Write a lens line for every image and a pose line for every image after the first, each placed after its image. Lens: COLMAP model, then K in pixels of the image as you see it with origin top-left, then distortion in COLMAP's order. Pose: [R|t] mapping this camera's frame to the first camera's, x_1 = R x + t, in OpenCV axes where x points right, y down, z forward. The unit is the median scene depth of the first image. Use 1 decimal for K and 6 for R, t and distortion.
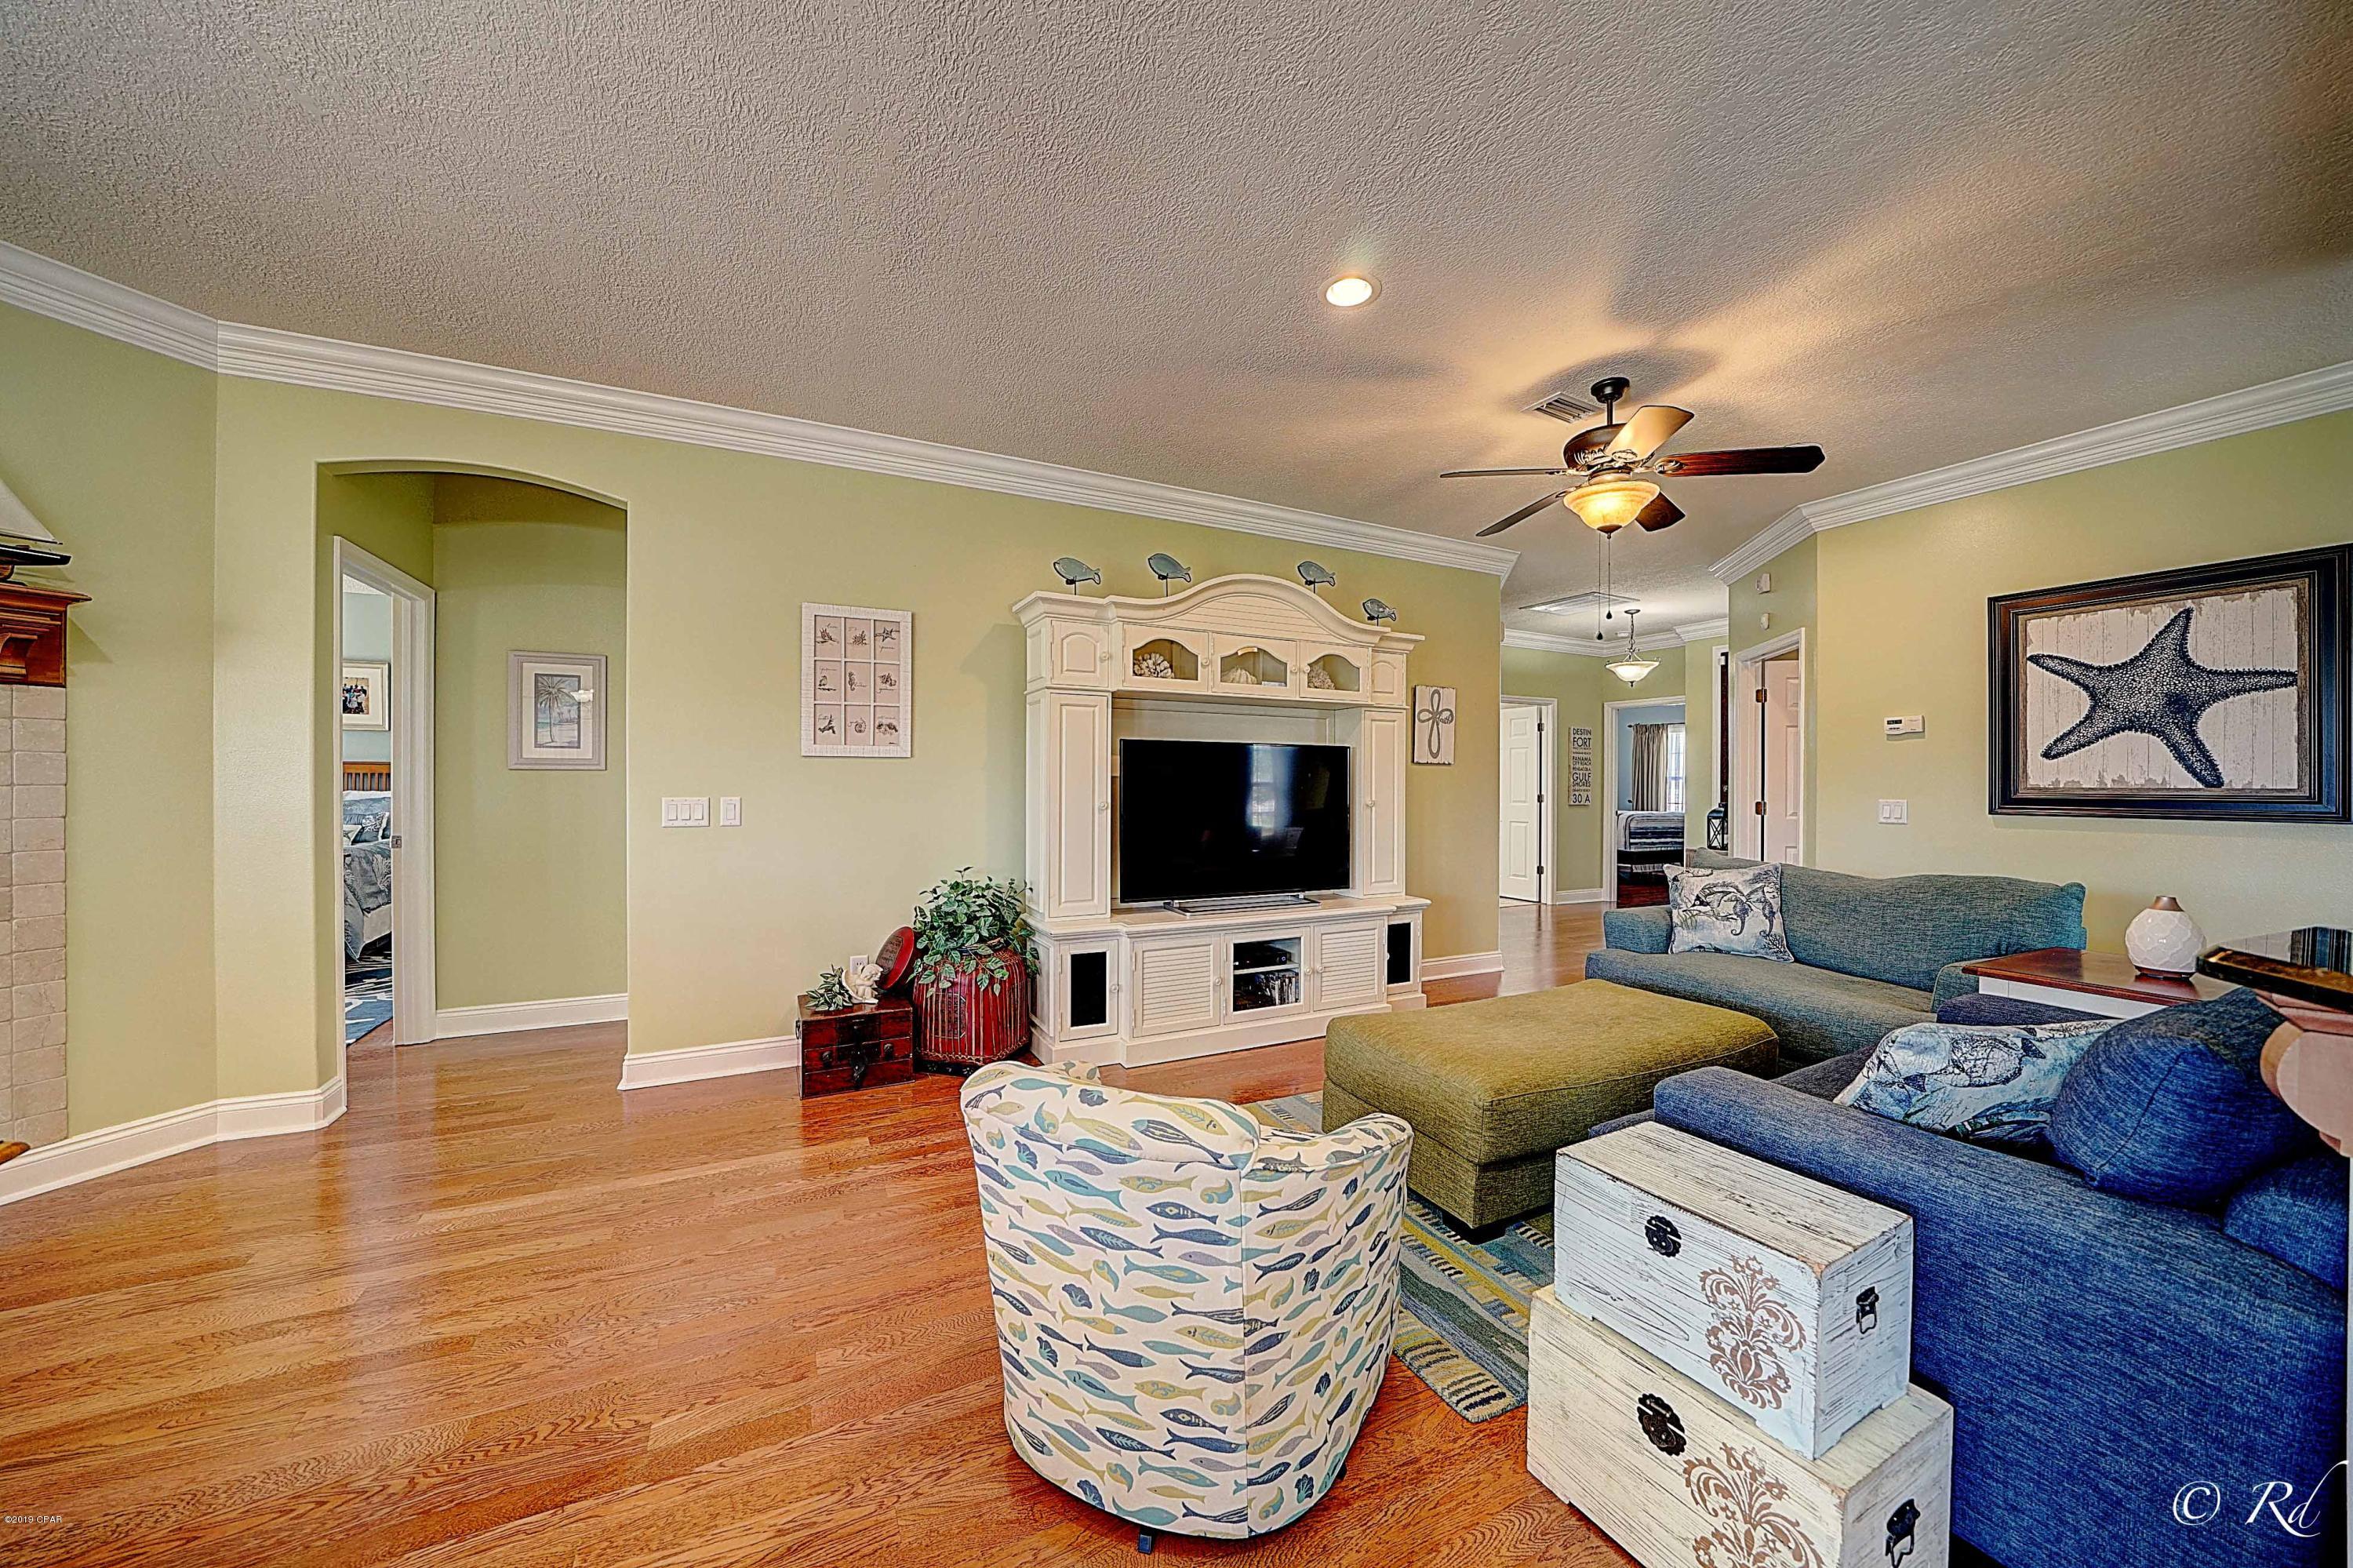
lens RADIAL K [[812.7, 0, 1180.0], [0, 812.7, 783.8], [0, 0, 1]] dist [-0.023436, 0.001964]
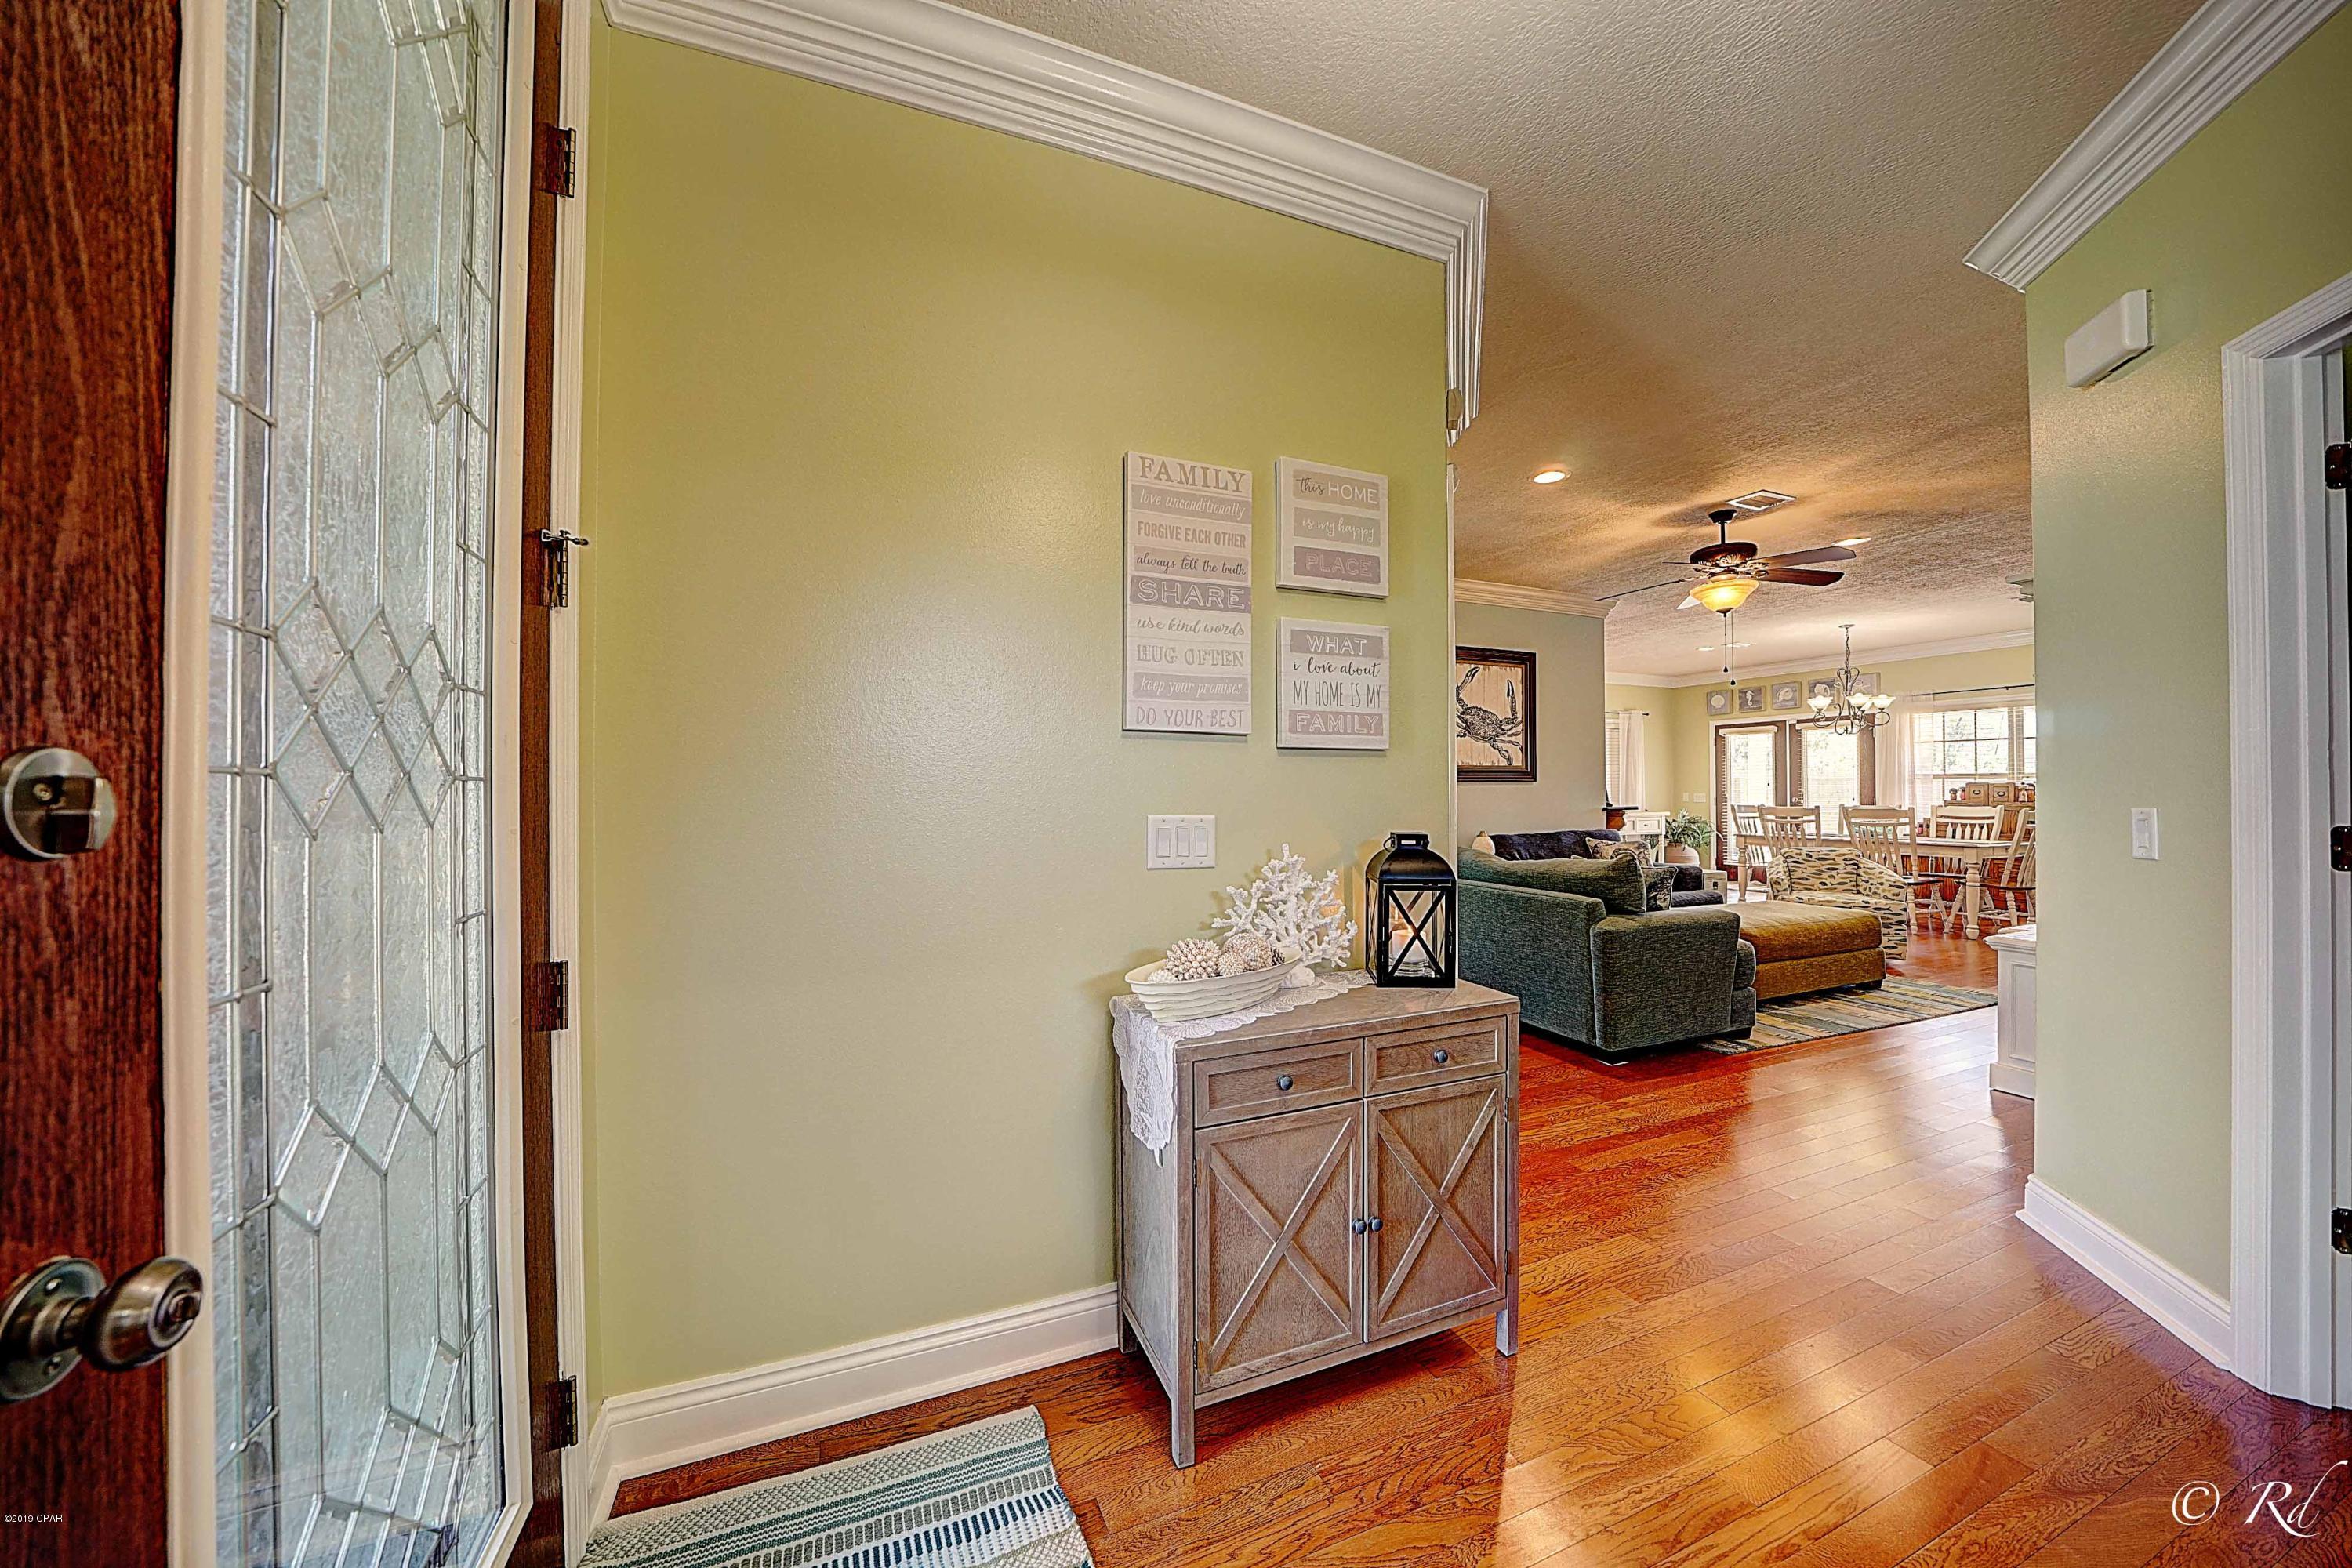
lens RADIAL K [[812.3, 0, 1182.7], [0, 812.3, 786.5], [0, 0, 1]] dist [-0.023436, 0.001964]
pose [[-0.997188, -0.001264, 0.074930, 1.193177], [-0.001161, 0.999998, 0.001409, -0.000231], [-0.074931, 0.001318, -0.997188, 2.136936]]
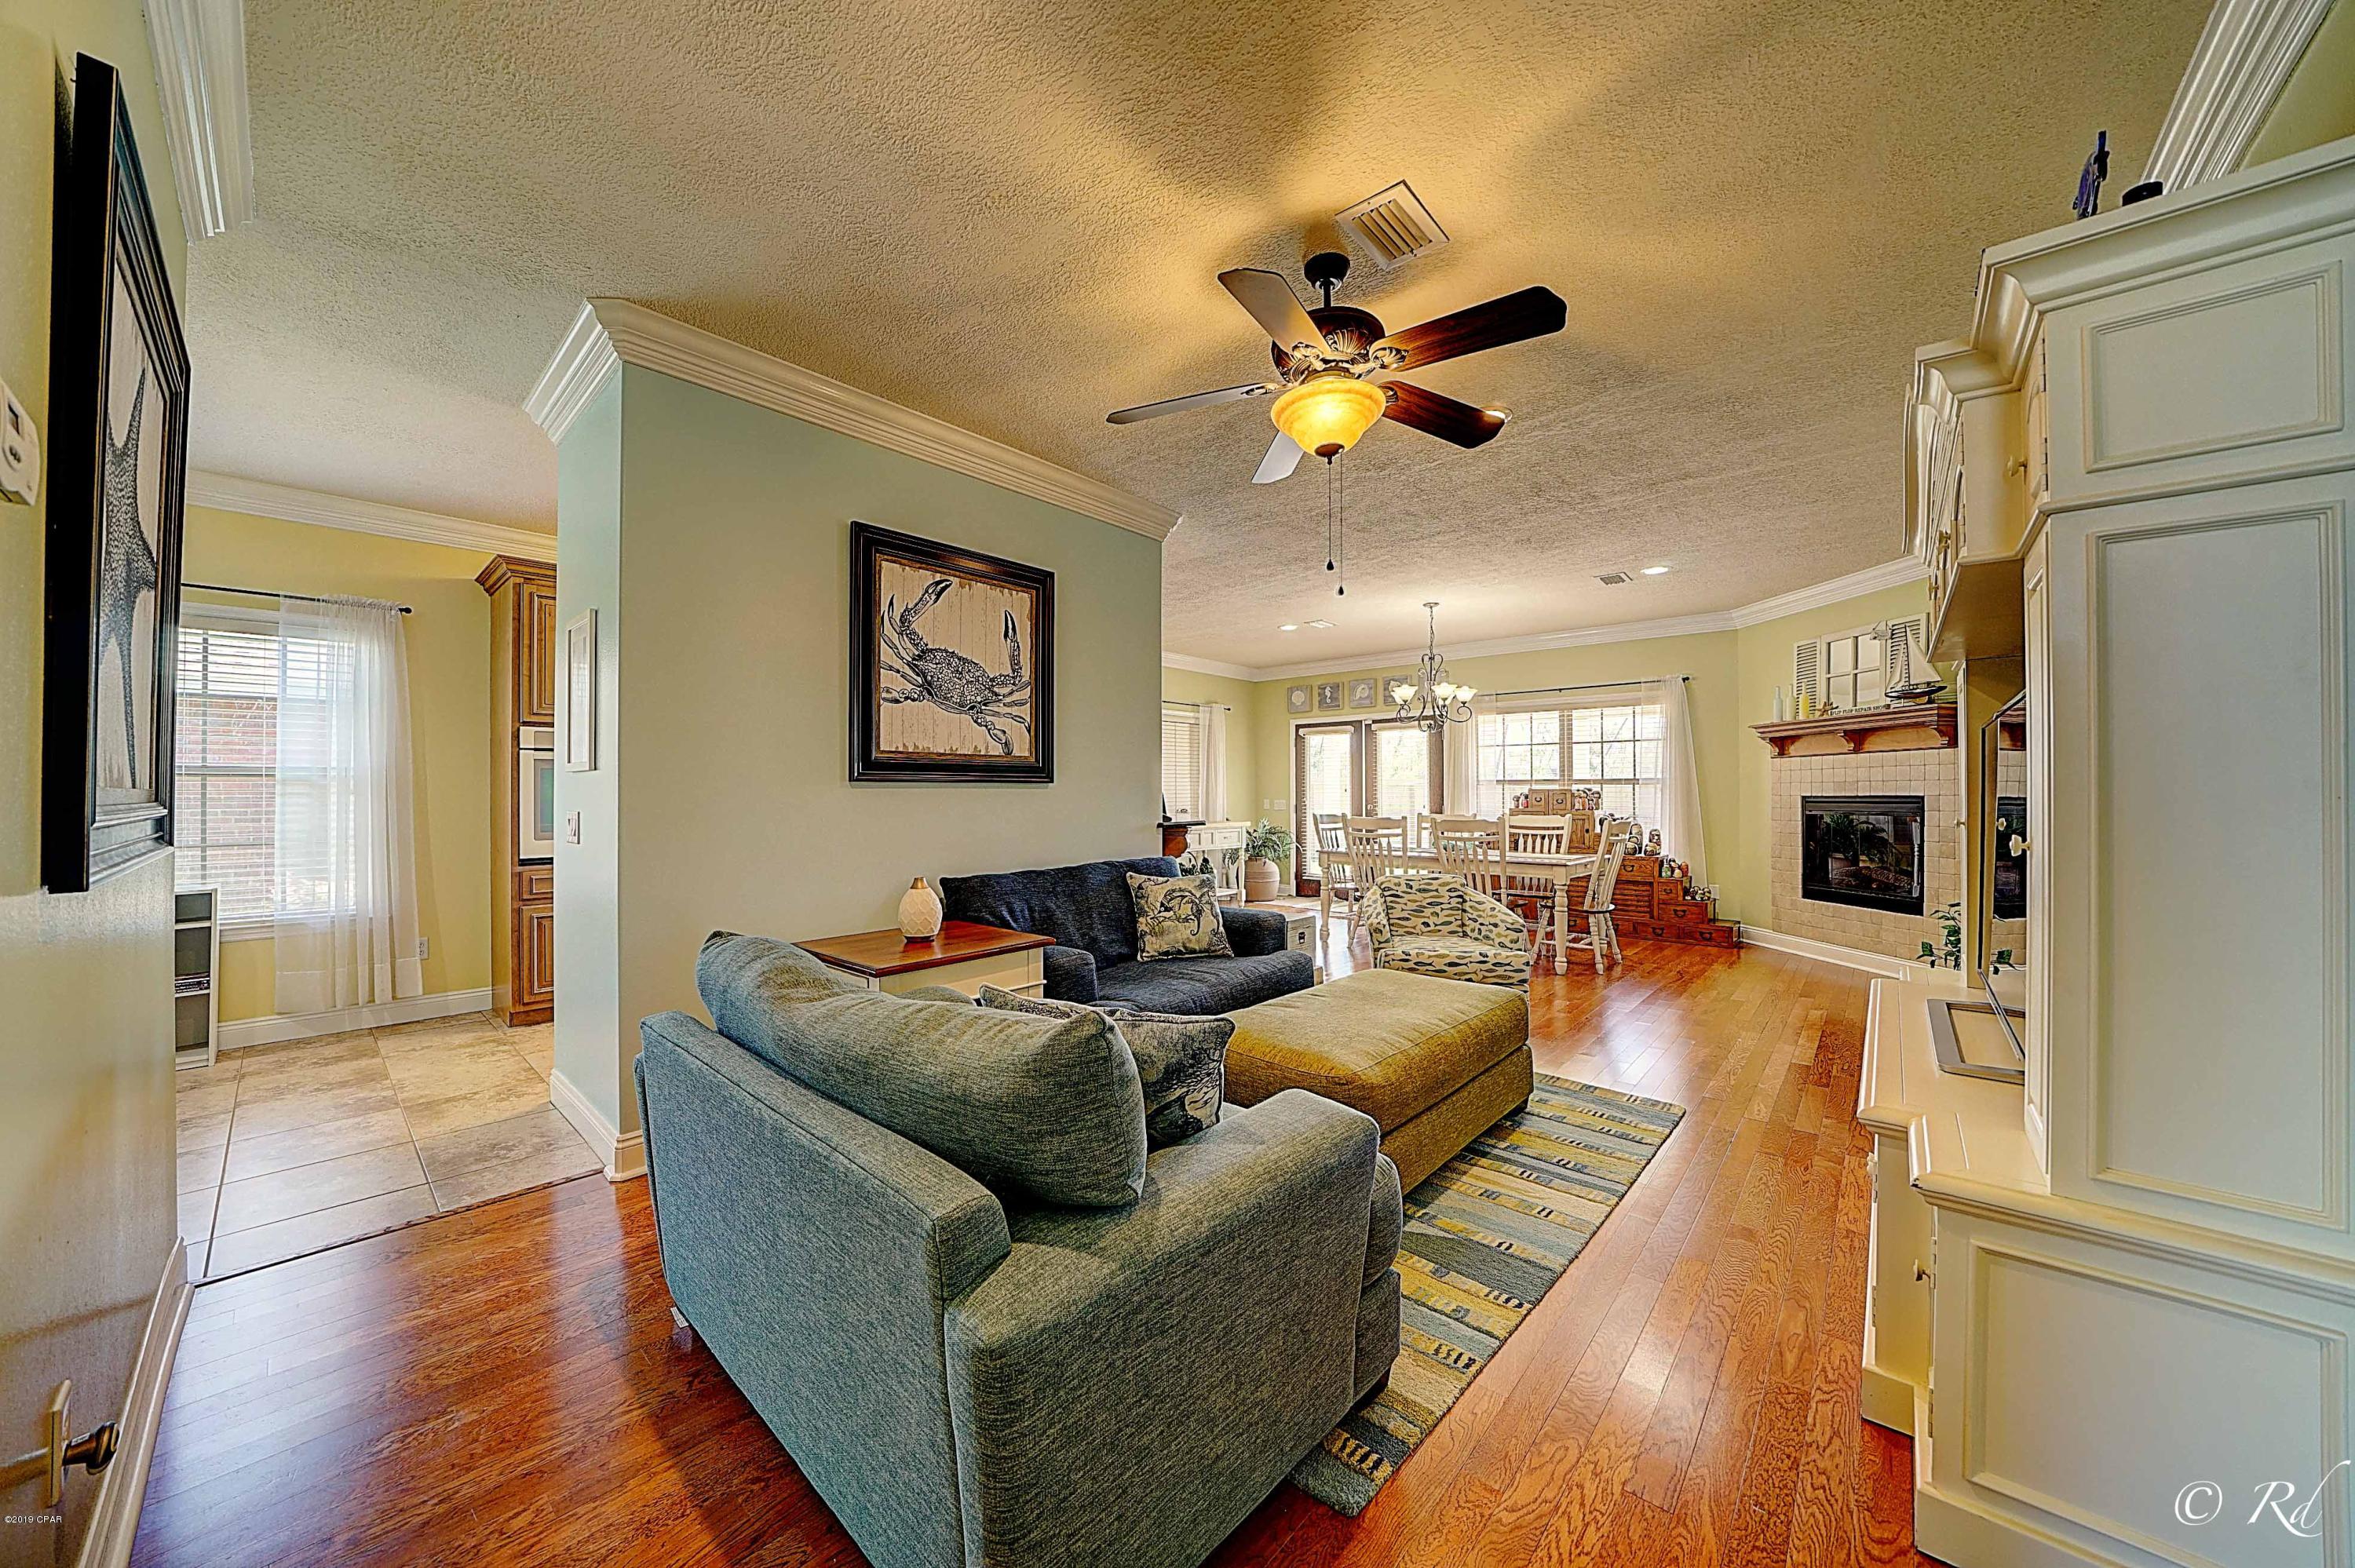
lens RADIAL K [[813.3, 0, 1176.2], [0, 813.3, 783.0], [0, 0, 1]] dist [-0.023436, 0.001964]
pose [[-0.931878, -0.009144, -0.362657, 0.801356], [-0.005631, 0.999926, -0.010743, 0.001702], [0.362729, -0.007969, -0.931861, 1.399133]]
